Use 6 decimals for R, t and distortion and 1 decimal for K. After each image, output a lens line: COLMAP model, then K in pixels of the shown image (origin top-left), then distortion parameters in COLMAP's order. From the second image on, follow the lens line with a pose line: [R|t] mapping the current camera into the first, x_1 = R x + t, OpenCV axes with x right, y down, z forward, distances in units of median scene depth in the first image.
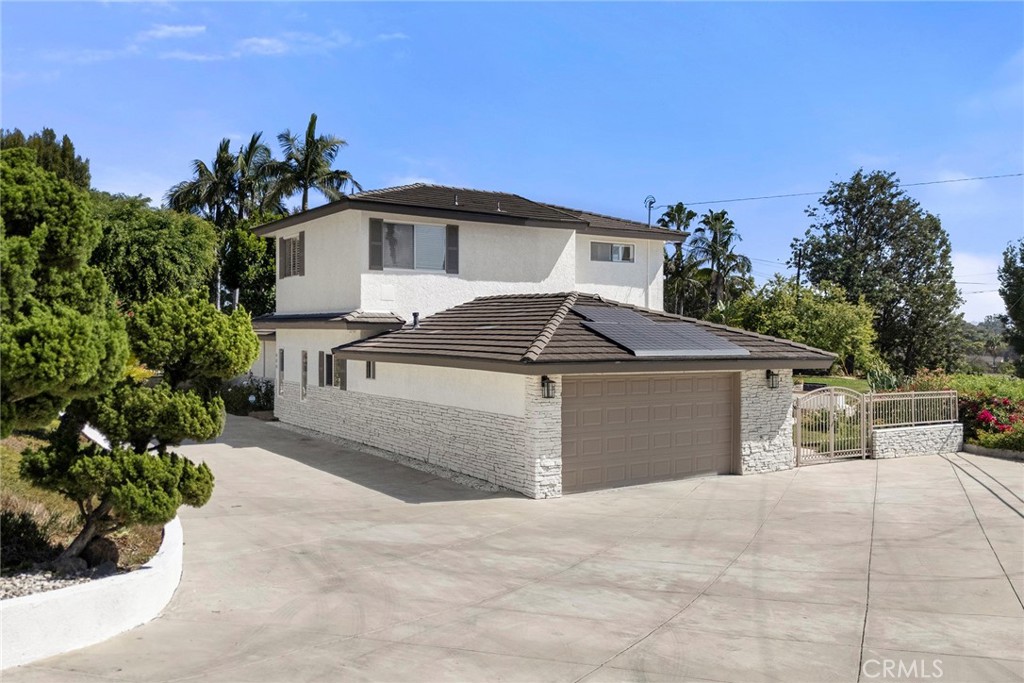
lens RADIAL K [[825.0, 0, 516.0], [0, 825.0, 314.3], [0, 0, 1]] dist [0.070025, -0.118917]
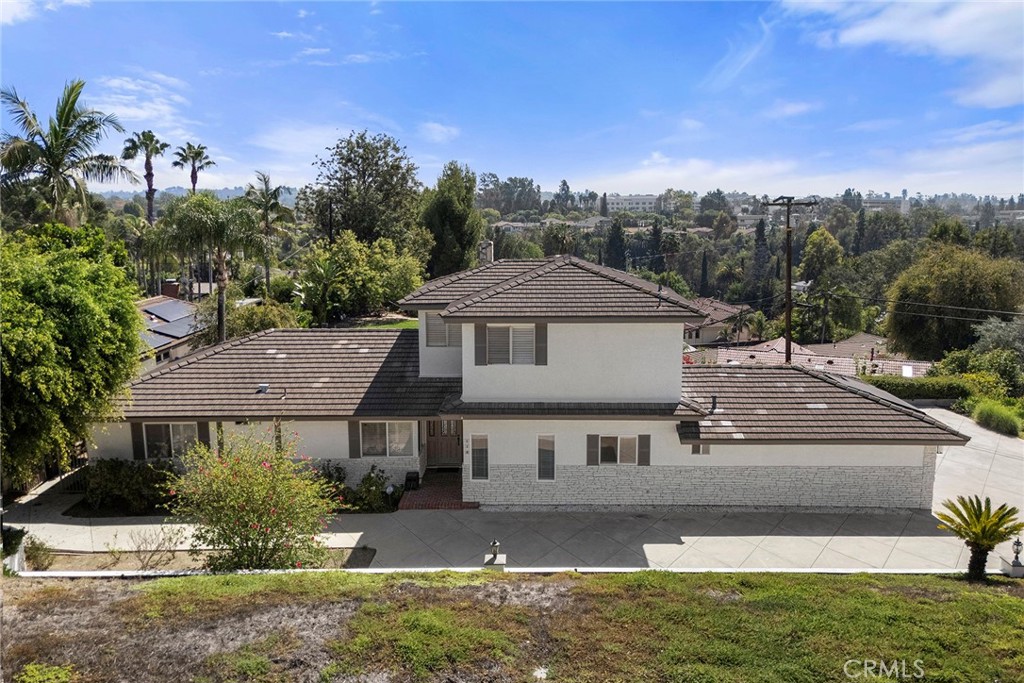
lens RADIAL K [[794.4, 0, 516.6], [0, 794.4, 324.0], [0, 0, 1]] dist [0.082283, -0.100852]
pose [[0.558239, -0.134455, 0.818713, -0.797625], [-0.013950, 0.985121, 0.171295, -0.196888], [-0.829563, -0.107044, 0.548057, 0.361428]]
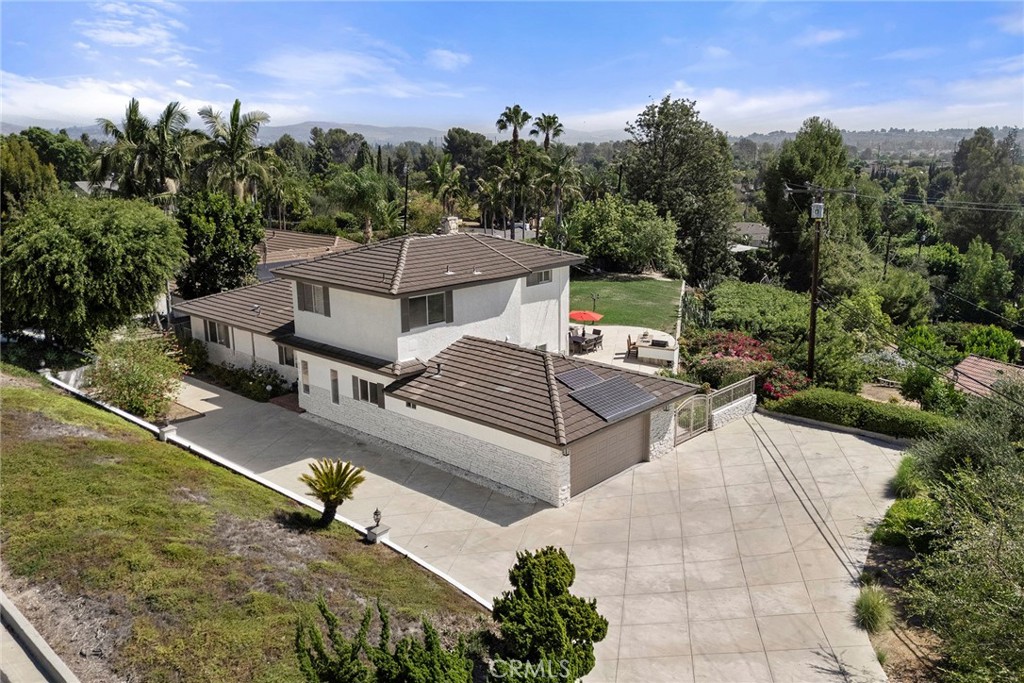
lens RADIAL K [[794.4, 0, 516.6], [0, 794.4, 324.0], [0, 0, 1]] dist [0.082283, -0.100852]
pose [[0.968516, -0.065210, 0.240258, -0.201452], [0.005430, 0.970389, 0.241487, -0.259384], [-0.248891, -0.232579, 0.940191, -0.234740]]
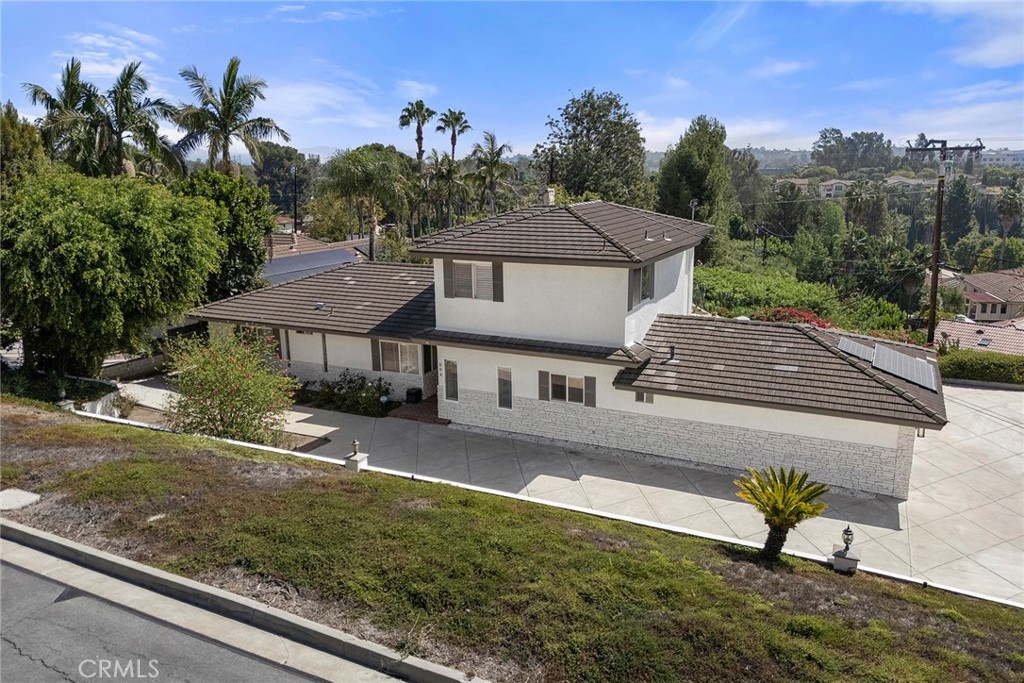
lens RADIAL K [[746.3, 0, 497.0], [0, 746.3, 339.5], [0, 0, 1]] dist [0.082284, -0.103682]
pose [[0.868351, -0.129005, 0.478879, -0.549903], [0.006429, 0.968424, 0.249226, -0.181735], [-0.495909, -0.213336, 0.841761, 0.112018]]
